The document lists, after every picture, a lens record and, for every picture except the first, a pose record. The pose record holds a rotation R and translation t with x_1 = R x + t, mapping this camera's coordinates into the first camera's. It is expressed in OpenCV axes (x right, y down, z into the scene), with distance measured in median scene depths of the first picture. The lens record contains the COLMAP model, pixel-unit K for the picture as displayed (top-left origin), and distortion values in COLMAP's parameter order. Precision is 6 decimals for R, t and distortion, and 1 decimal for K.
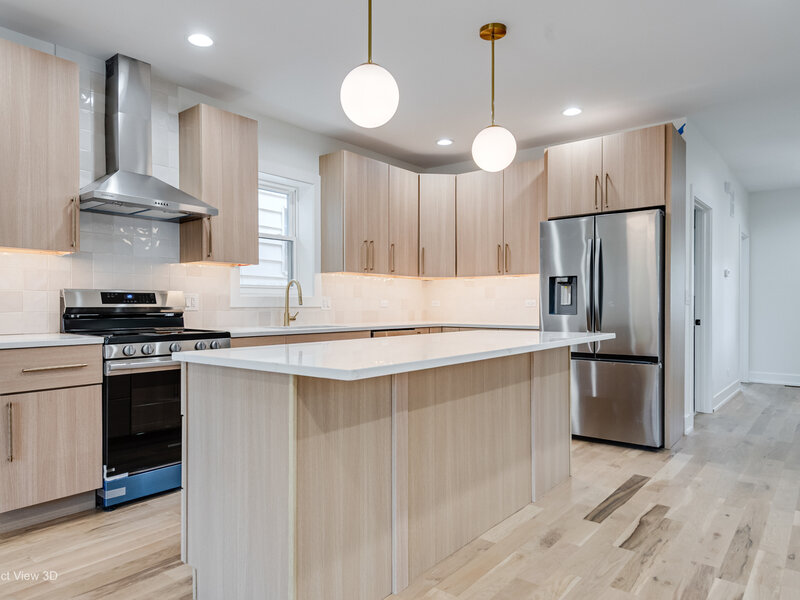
lens RADIAL K [[538.4, 0, 402.6], [0, 538.4, 307.7], [0, 0, 1]] dist [0.028252, -0.009684]
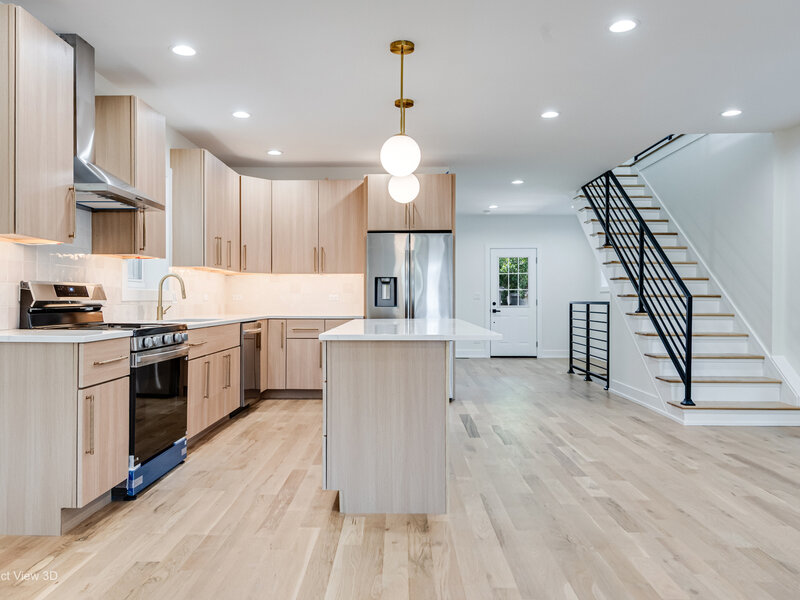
lens RADIAL K [[538.4, 0, 413.2], [0, 538.4, 306.3], [0, 0, 1]] dist [0.028252, -0.009684]
pose [[0.798492, -0.007118, 0.601963, -0.517548], [0.001739, 0.999953, 0.009517, 0.000444], [-0.602003, -0.006552, 0.798467, -0.093517]]
